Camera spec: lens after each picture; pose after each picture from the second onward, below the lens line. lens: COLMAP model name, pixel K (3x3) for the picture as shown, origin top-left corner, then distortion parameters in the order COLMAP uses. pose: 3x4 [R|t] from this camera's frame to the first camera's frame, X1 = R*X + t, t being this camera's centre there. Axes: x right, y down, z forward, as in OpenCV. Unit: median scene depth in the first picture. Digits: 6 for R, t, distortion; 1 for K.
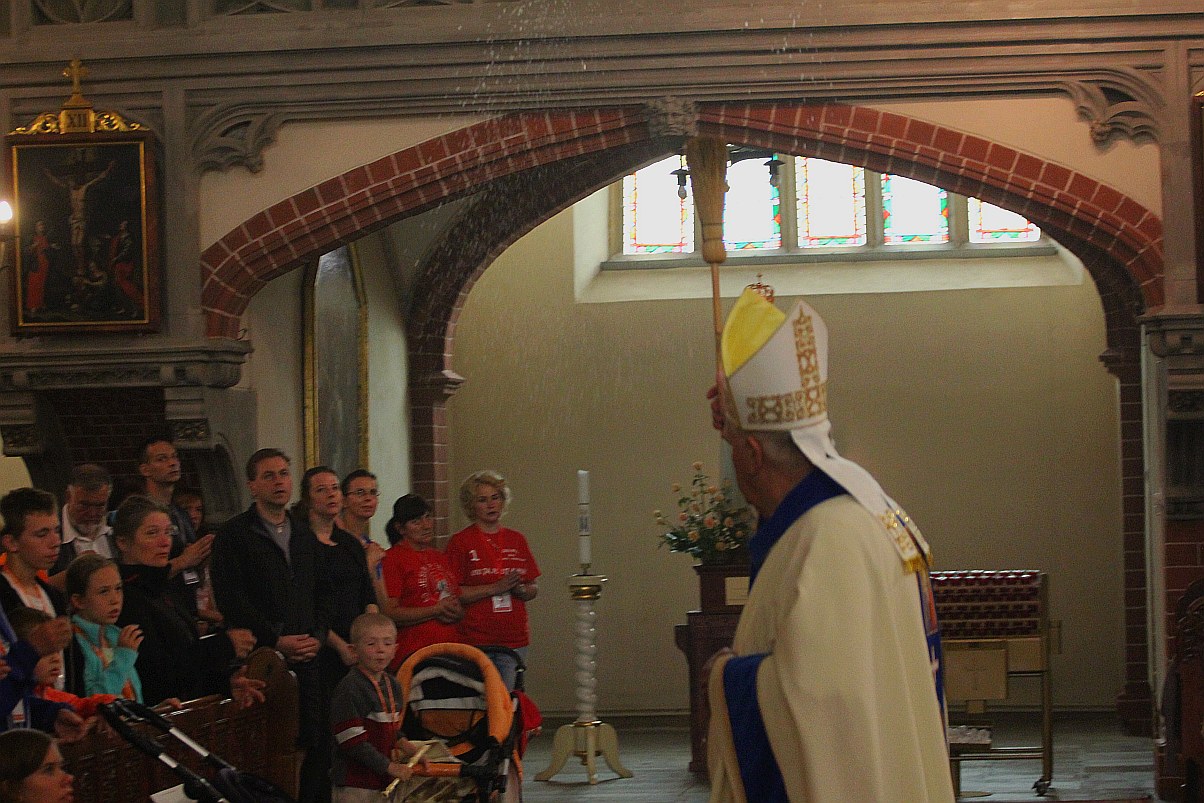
lens RADIAL K [[3264.5, 0, 602.0], [0, 3264.5, 401.5], [0, 0, 1]] dist [-0.219339, -1.675910]
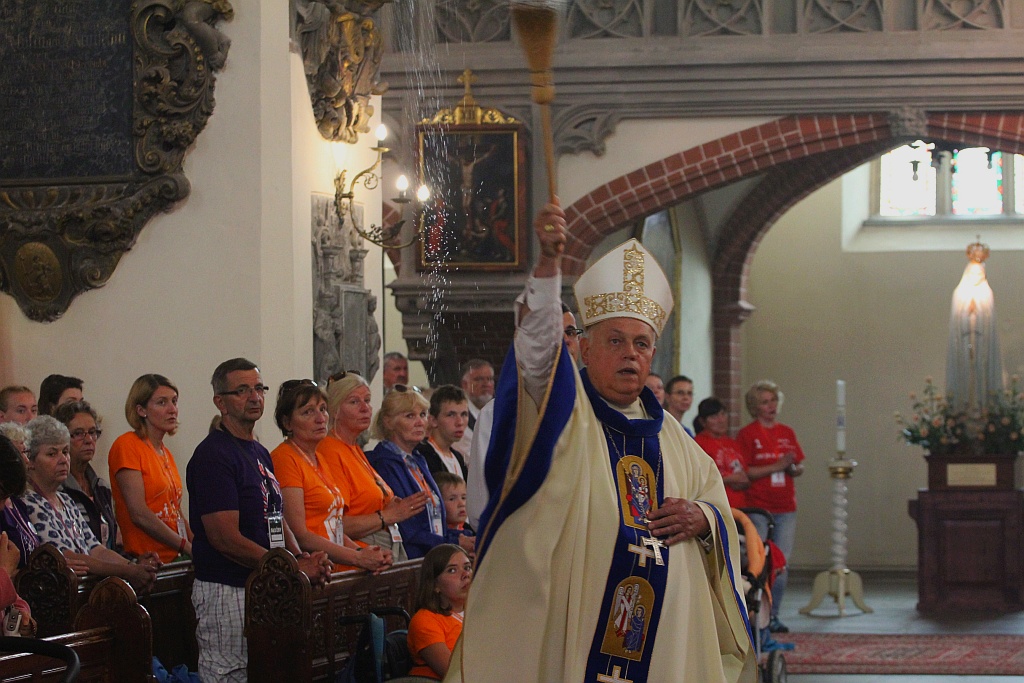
lens RADIAL K [[2776.5, 0, 512.0], [0, 2776.5, 341.5], [0, 0, 1]] dist [-0.219339, -1.675910]
pose [[0.989966, 0.025337, -0.139019, 0.019653], [-0.023449, 0.999609, 0.015204, -0.009848], [0.139349, -0.011792, 0.990173, -0.146948]]
